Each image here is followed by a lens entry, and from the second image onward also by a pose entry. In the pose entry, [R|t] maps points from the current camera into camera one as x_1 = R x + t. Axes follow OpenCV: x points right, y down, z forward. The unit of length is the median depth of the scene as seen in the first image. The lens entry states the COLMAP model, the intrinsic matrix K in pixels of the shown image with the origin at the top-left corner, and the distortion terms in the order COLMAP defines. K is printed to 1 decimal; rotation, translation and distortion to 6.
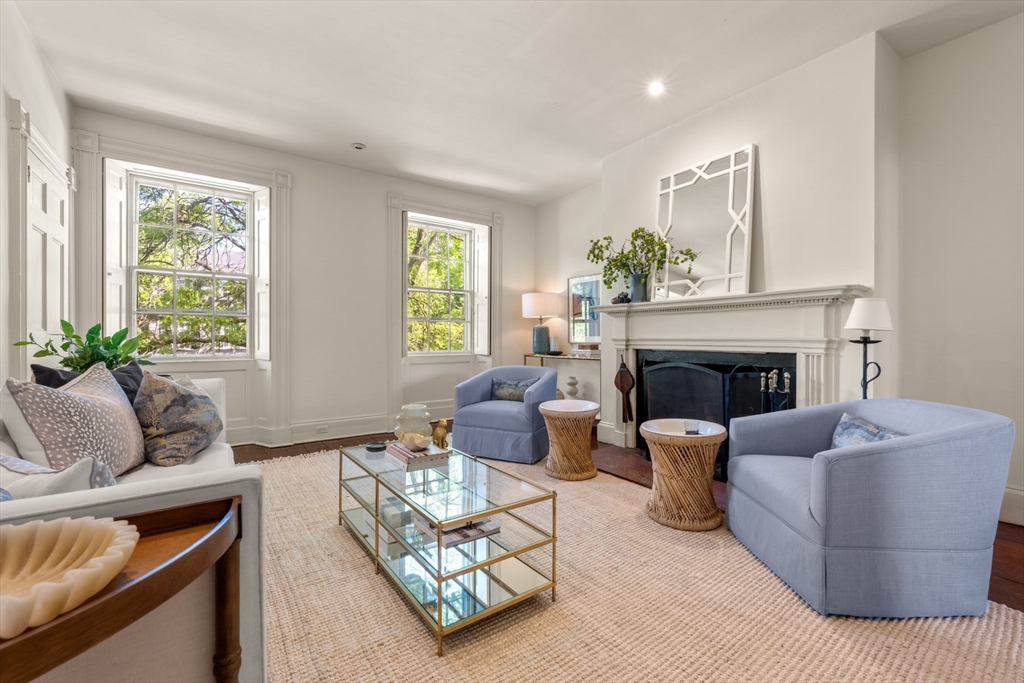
lens RADIAL K [[434.6, 0, 510.8], [0, 434.6, 338.5], [0, 0, 1]] dist [-0.000048, 0.000033]
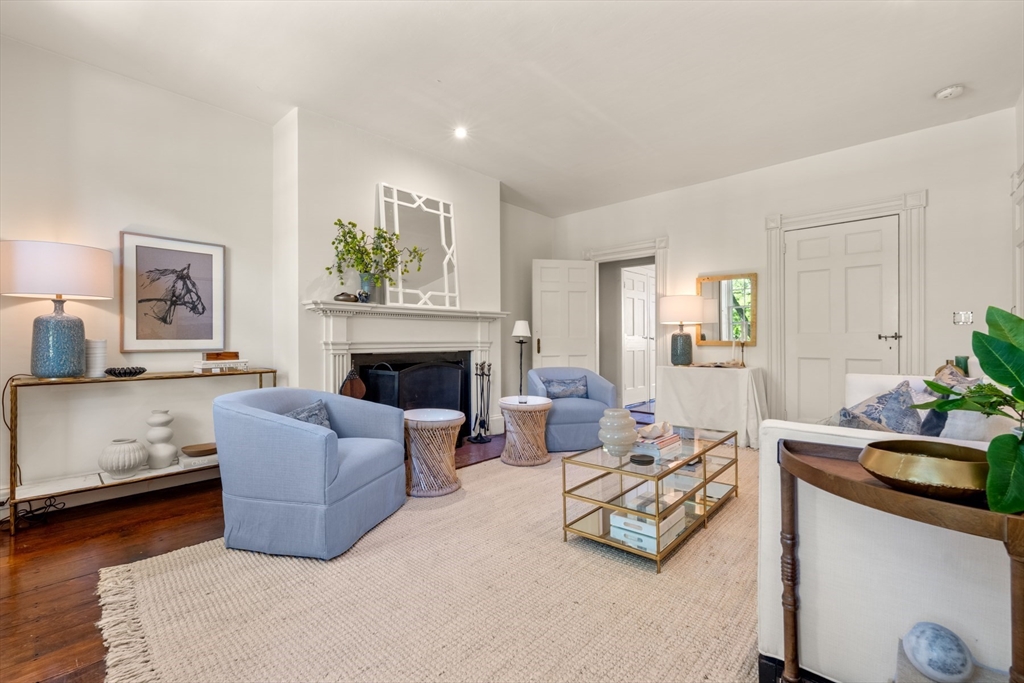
lens RADIAL K [[434.6, 0, 510.8], [0, 434.6, 338.5], [0, 0, 1]] dist [-0.000048, 0.000033]
pose [[-0.209241, 0.005654, 0.977848, -0.753257], [0.007350, 0.999964, -0.004209, -0.001402], [-0.977837, 0.006307, -0.209275, 0.977124]]
